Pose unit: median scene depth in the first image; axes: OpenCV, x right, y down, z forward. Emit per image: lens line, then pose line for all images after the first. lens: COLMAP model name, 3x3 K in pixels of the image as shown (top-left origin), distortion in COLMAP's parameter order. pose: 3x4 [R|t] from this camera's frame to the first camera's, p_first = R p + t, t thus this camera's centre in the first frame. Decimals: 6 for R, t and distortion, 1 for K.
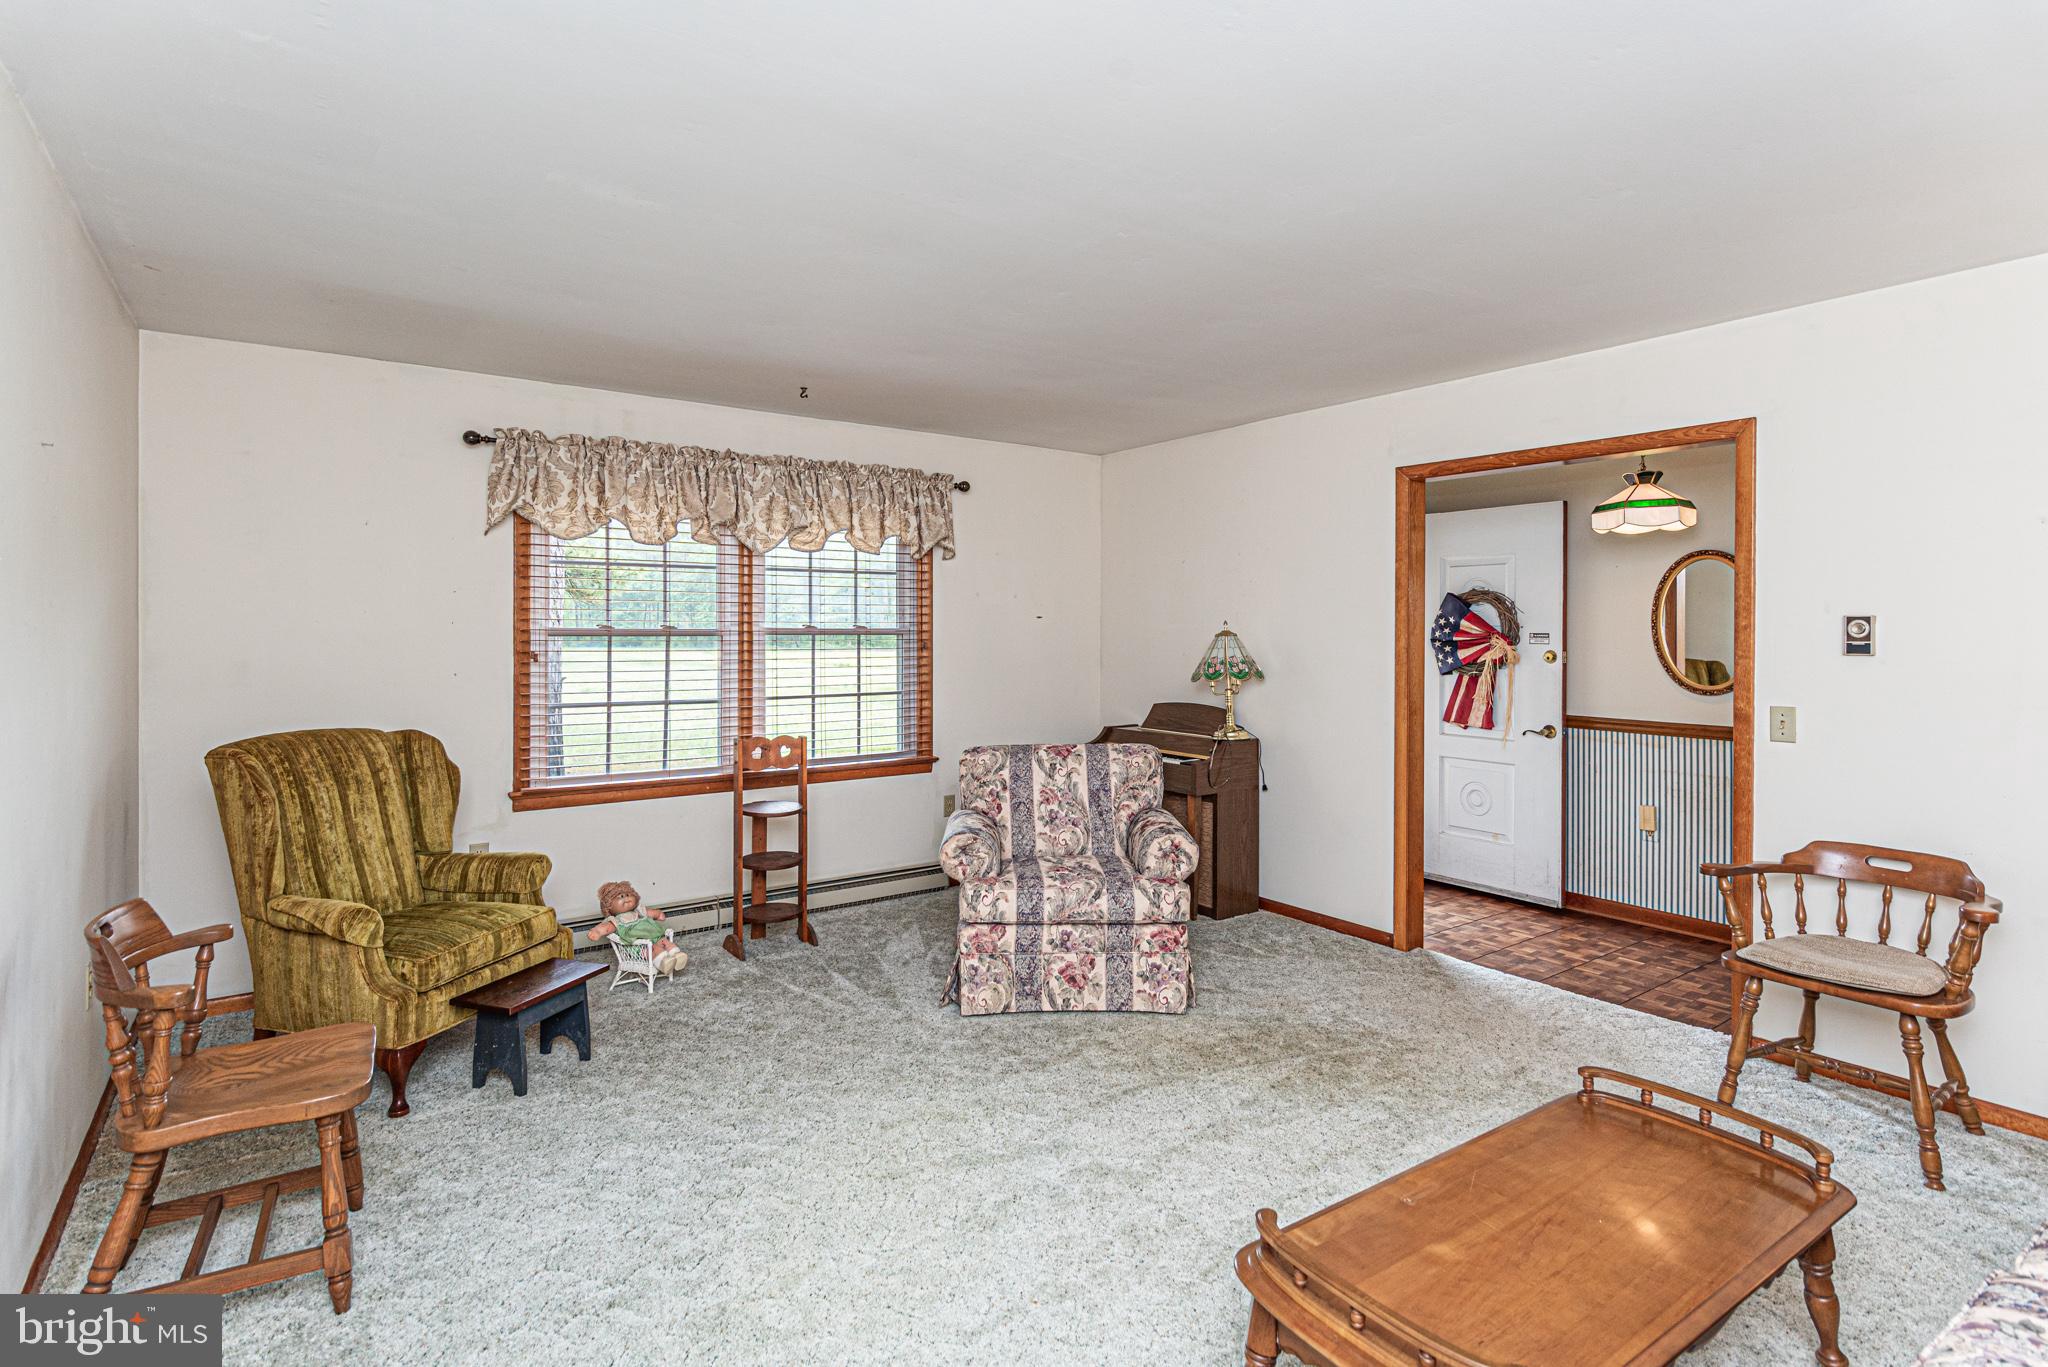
lens RADIAL K [[1015.5, 0, 1021.1], [0, 1015.5, 633.3], [0, 0, 1]] dist [-0.001333, -0.000014]
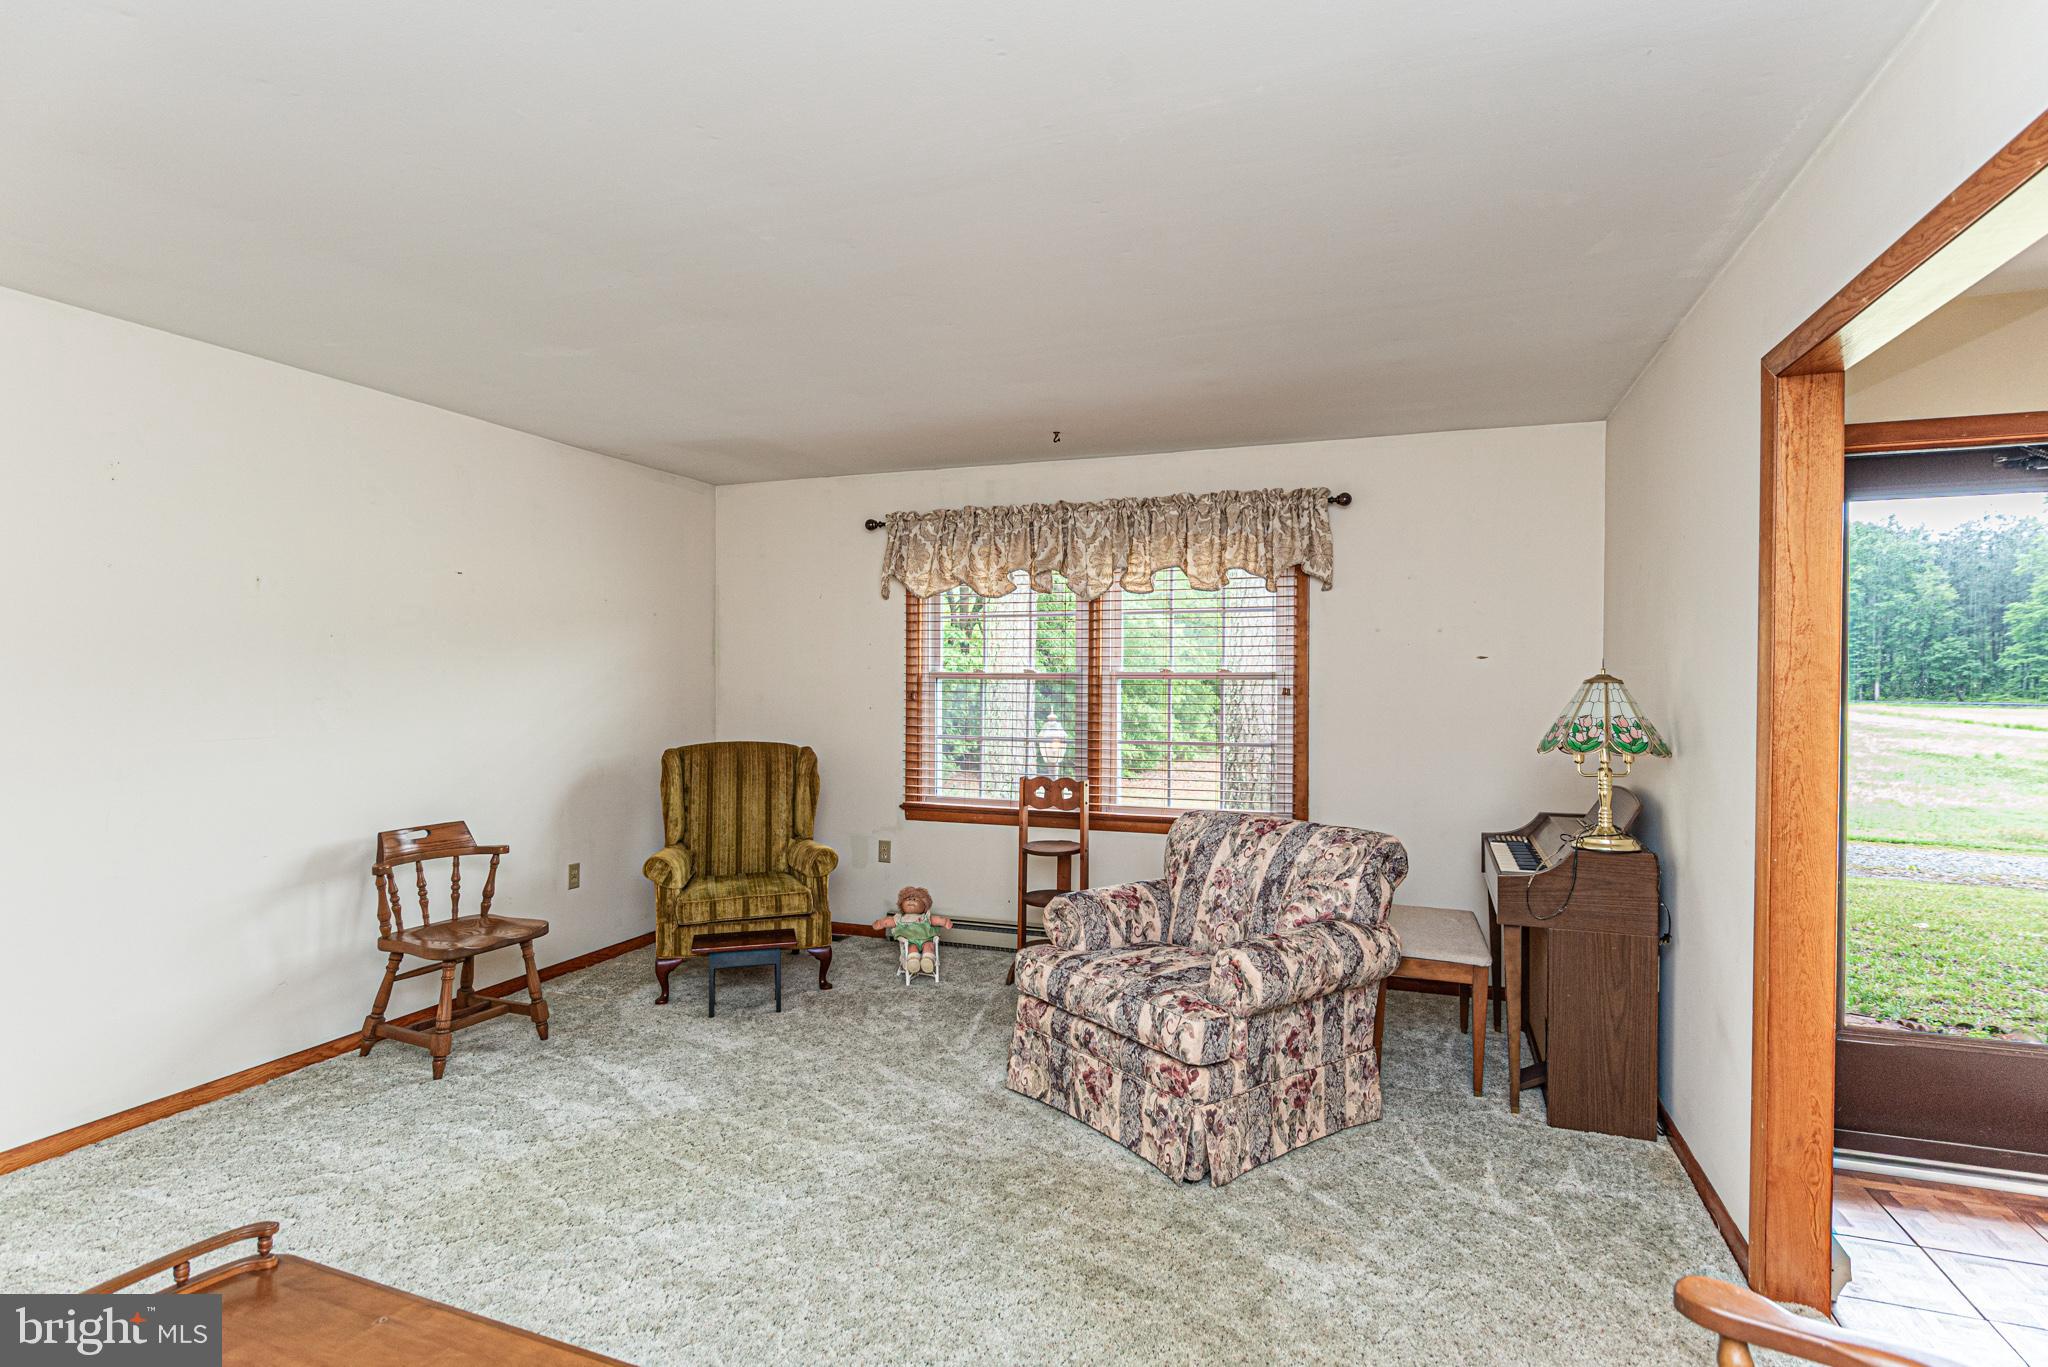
lens RADIAL K [[1015.5, 0, 1024.0], [0, 1015.5, 683.5], [0, 0, 1]] dist [0.001083, 0.000178]
pose [[0.563178, 0.006583, -0.826310, 0.604872], [-0.005658, 0.999976, 0.004111, 0.002760], [0.826316, 0.002360, 0.563201, 0.411998]]
